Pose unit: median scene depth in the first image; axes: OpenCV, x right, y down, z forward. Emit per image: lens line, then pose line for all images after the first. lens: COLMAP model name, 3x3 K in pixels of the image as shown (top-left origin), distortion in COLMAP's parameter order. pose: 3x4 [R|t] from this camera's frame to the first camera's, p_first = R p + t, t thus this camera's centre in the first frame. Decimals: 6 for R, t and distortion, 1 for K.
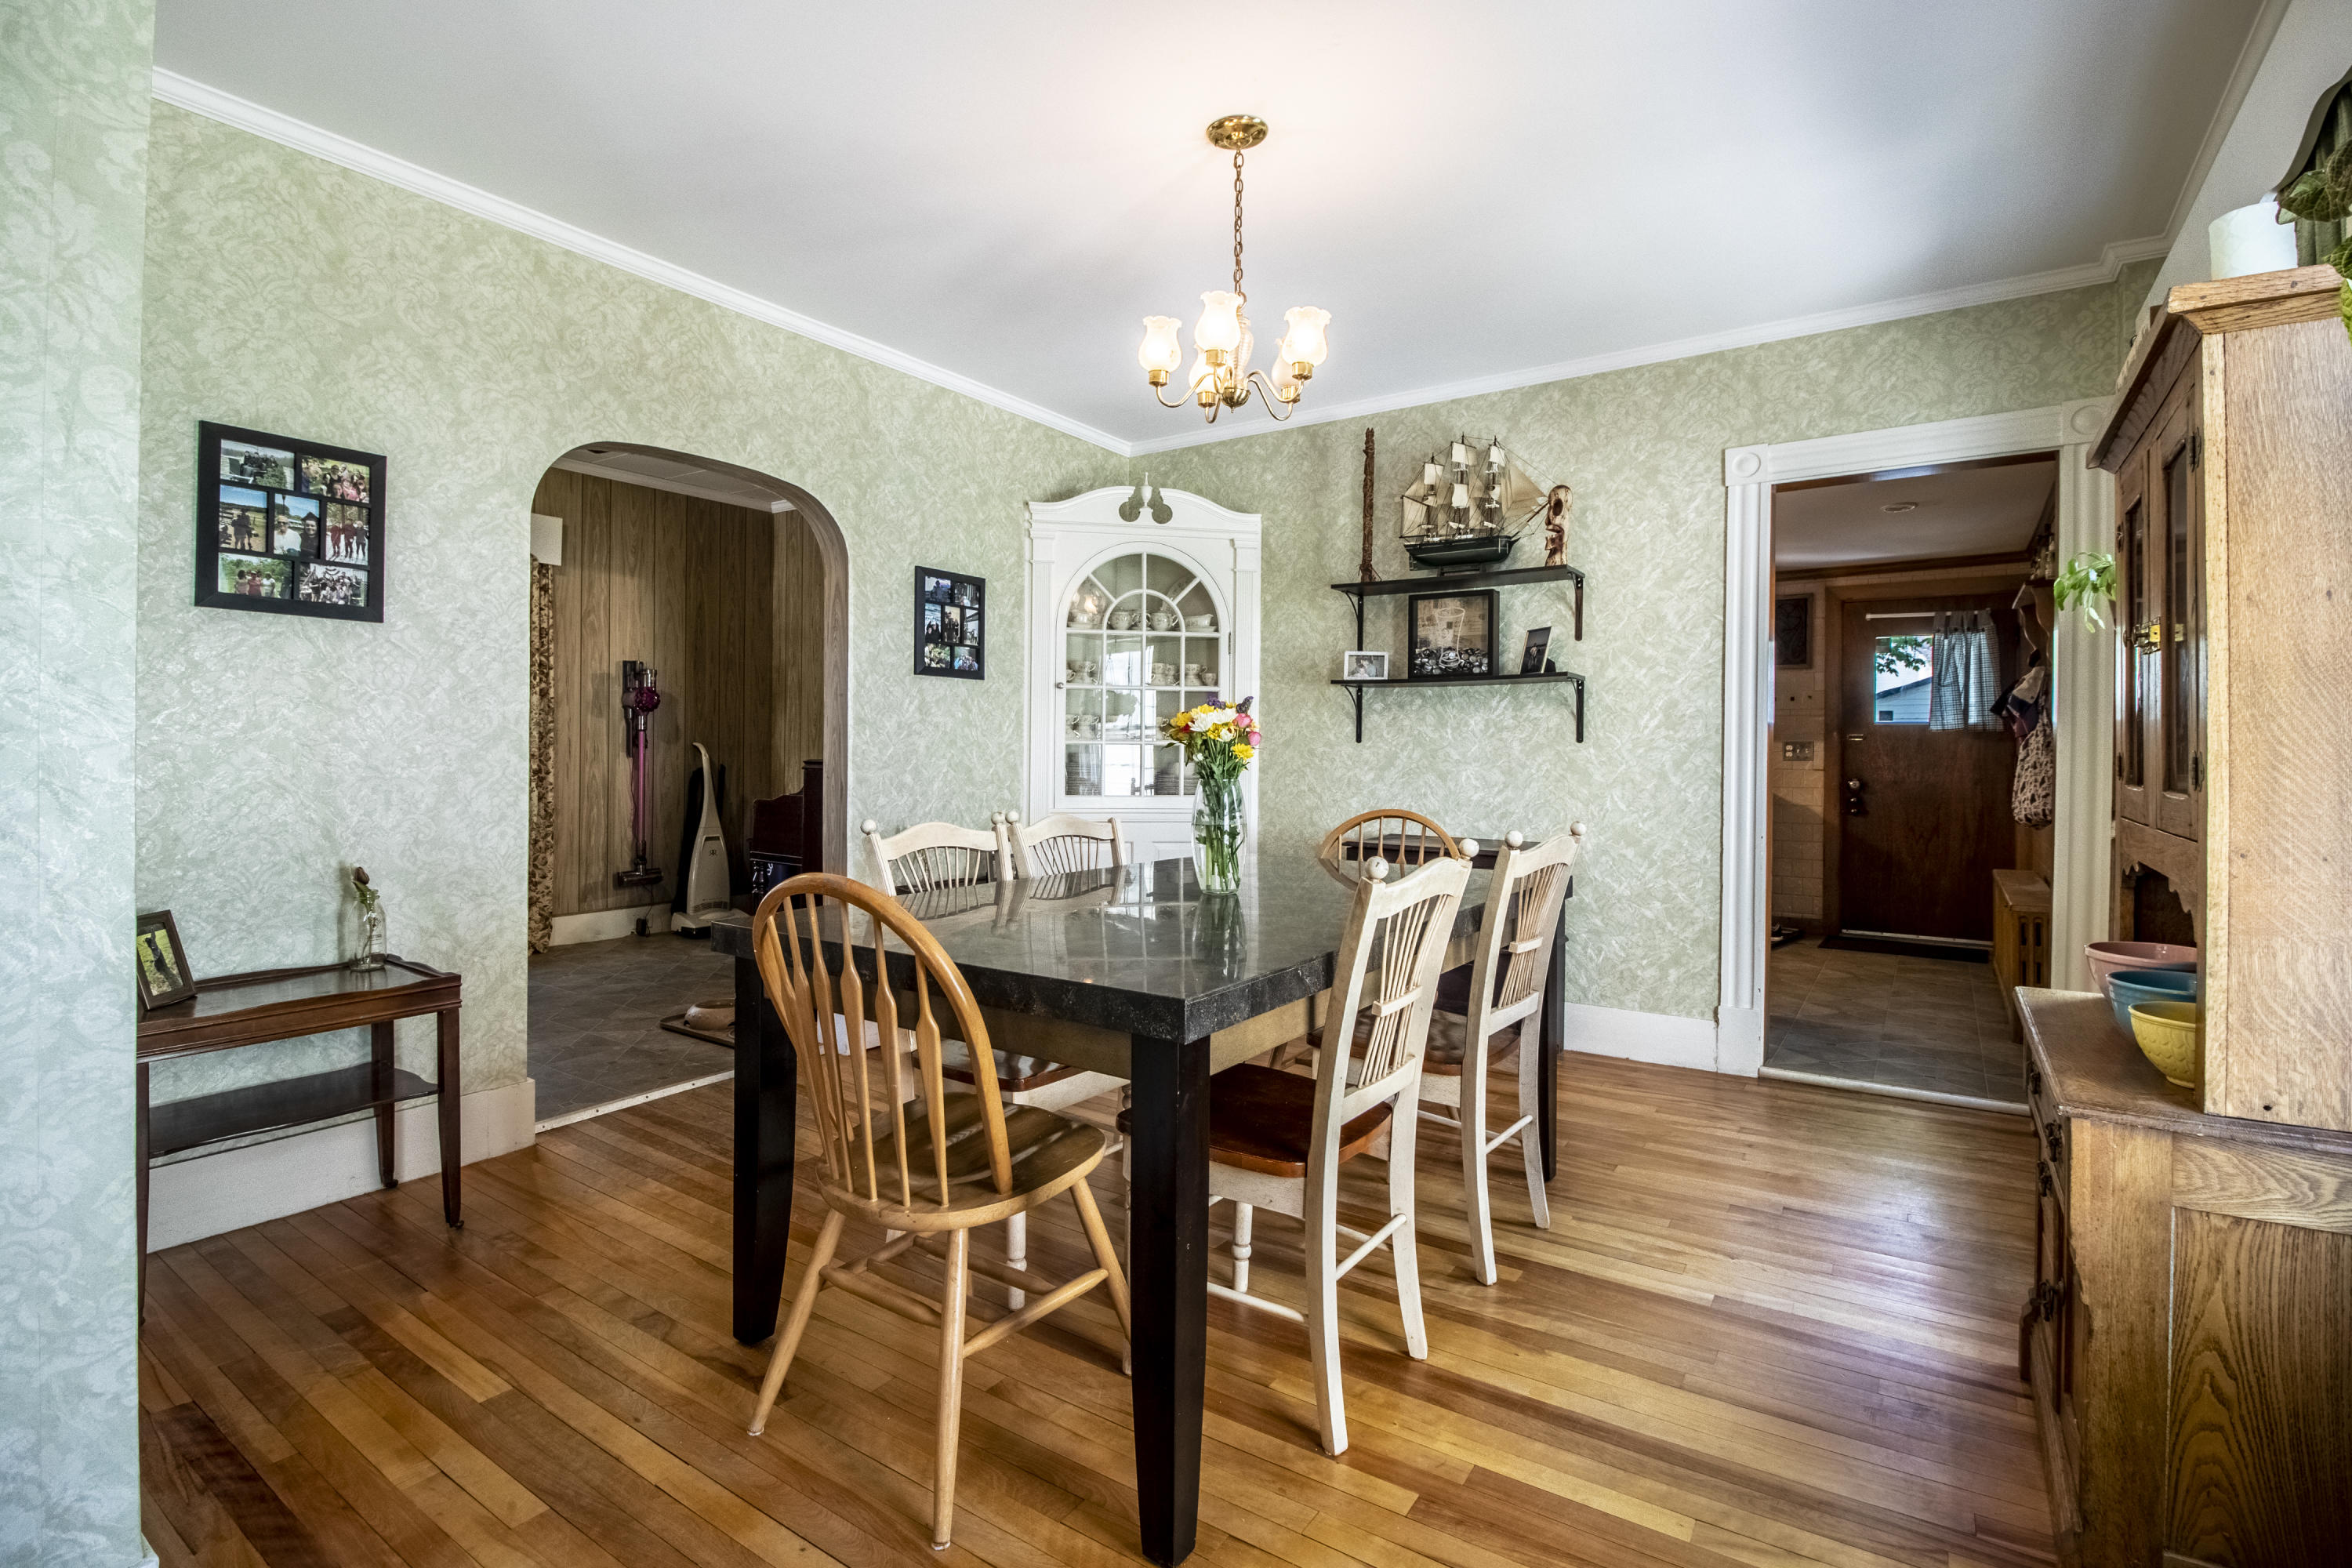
lens RADIAL K [[1094.9, 0, 1139.4], [0, 1094.9, 762.1], [0, 0, 1]] dist [-0.004835, -0.008081]
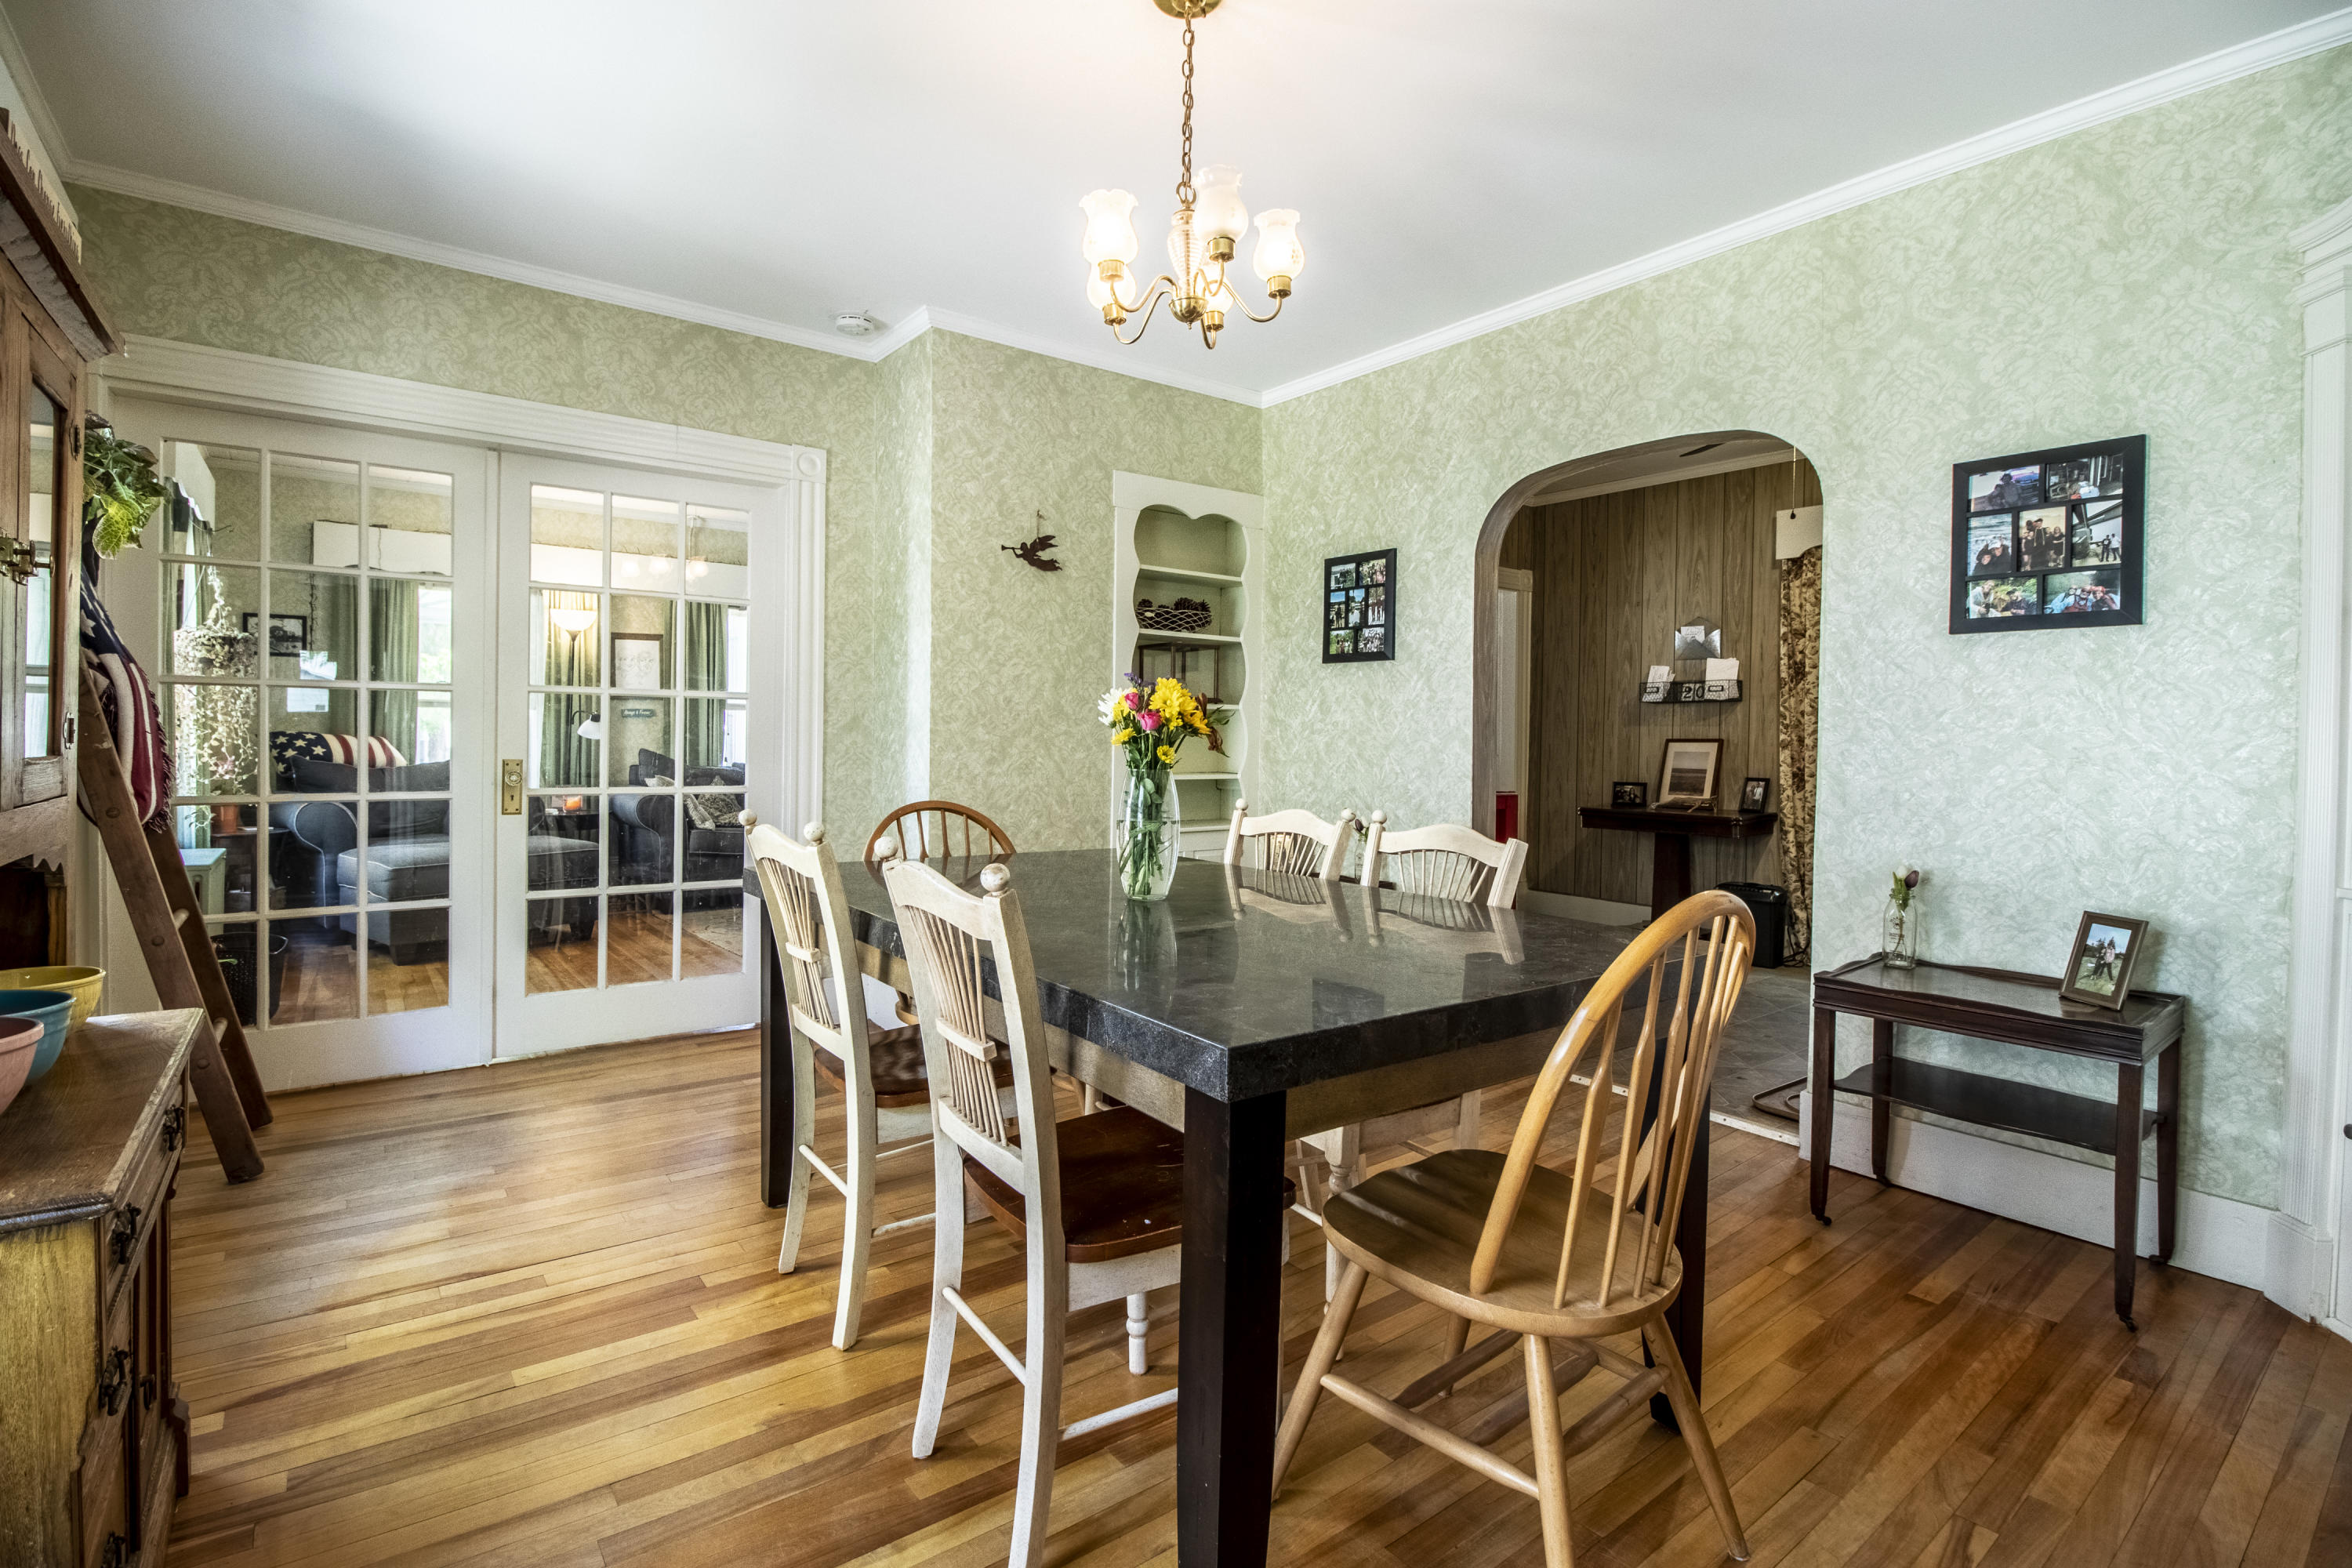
lens RADIAL K [[1094.9, 0, 1178.7], [0, 1094.9, 743.5], [0, 0, 1]] dist [-0.004835, -0.008081]
pose [[-0.284711, 0.001373, -0.958612, 0.828914], [-0.018629, 0.999802, 0.006965, -0.019032], [0.958432, 0.019841, -0.284629, 1.157994]]
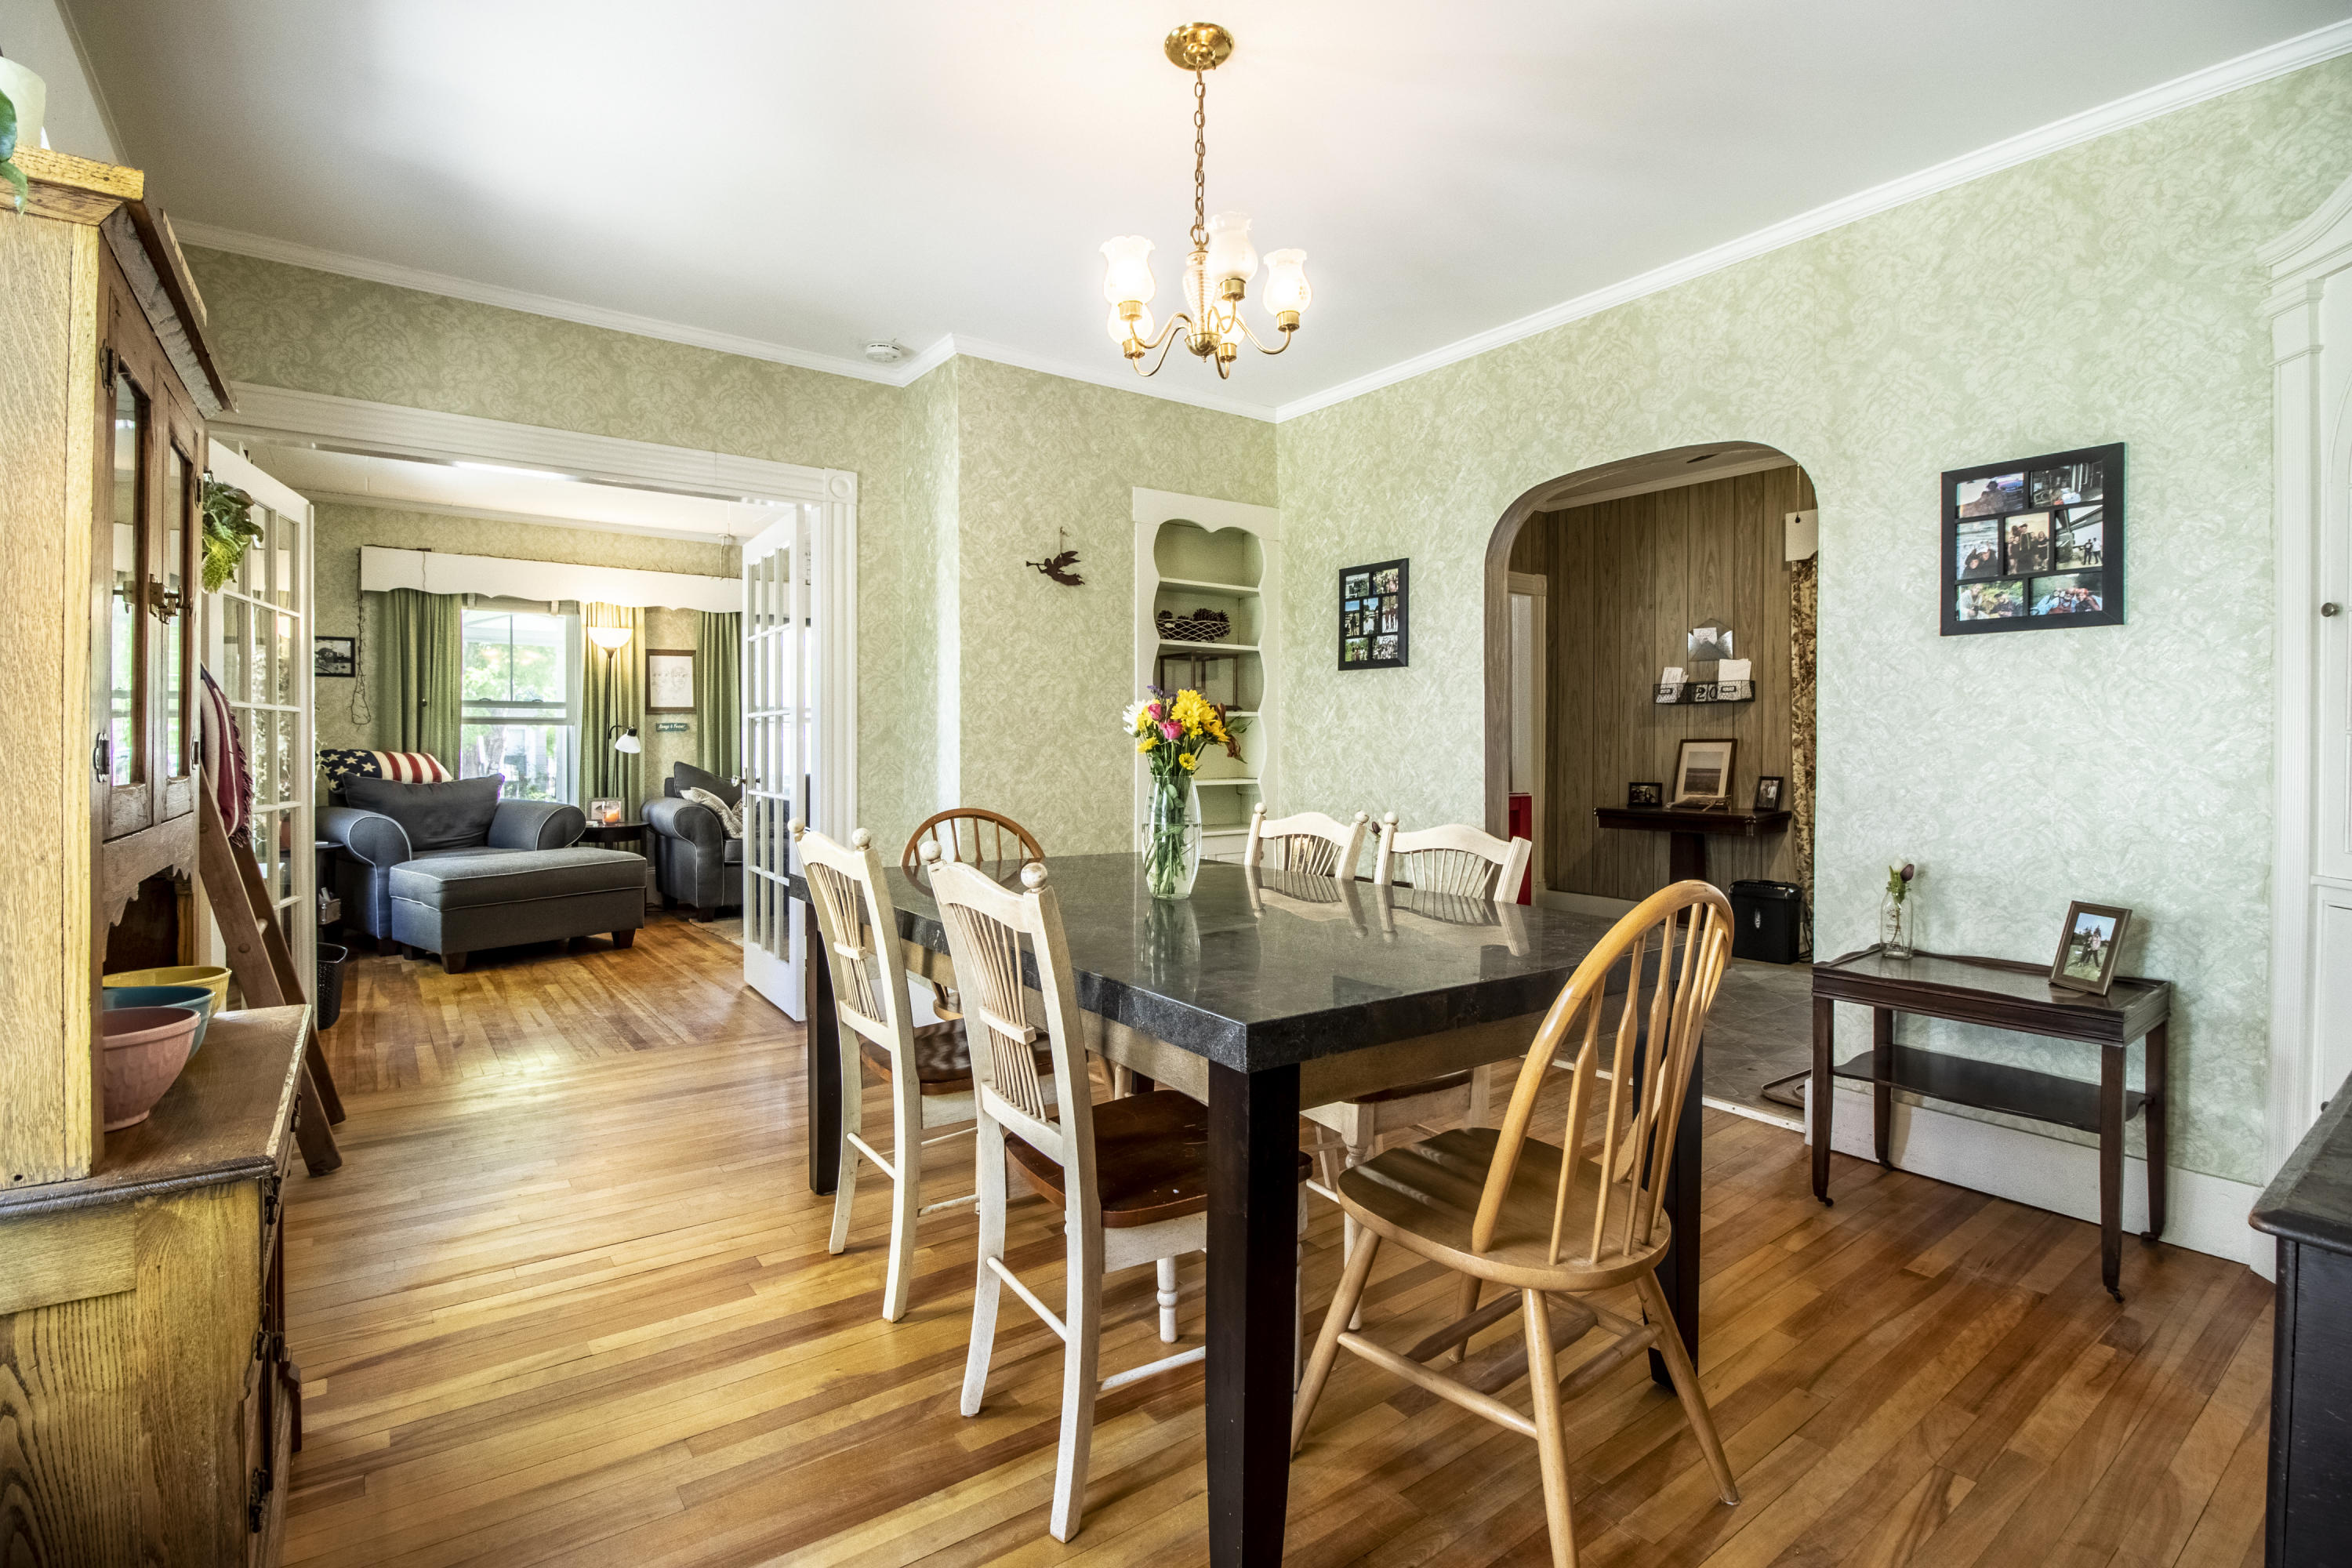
lens RADIAL K [[1094.9, 0, 1179.9], [0, 1094.9, 745.2], [0, 0, 1]] dist [-0.004835, -0.008081]
pose [[-0.302374, 0.001480, -0.953188, 0.877018], [-0.005600, 0.999979, 0.003329, -0.020771], [0.953173, 0.006345, -0.302360, 1.172970]]
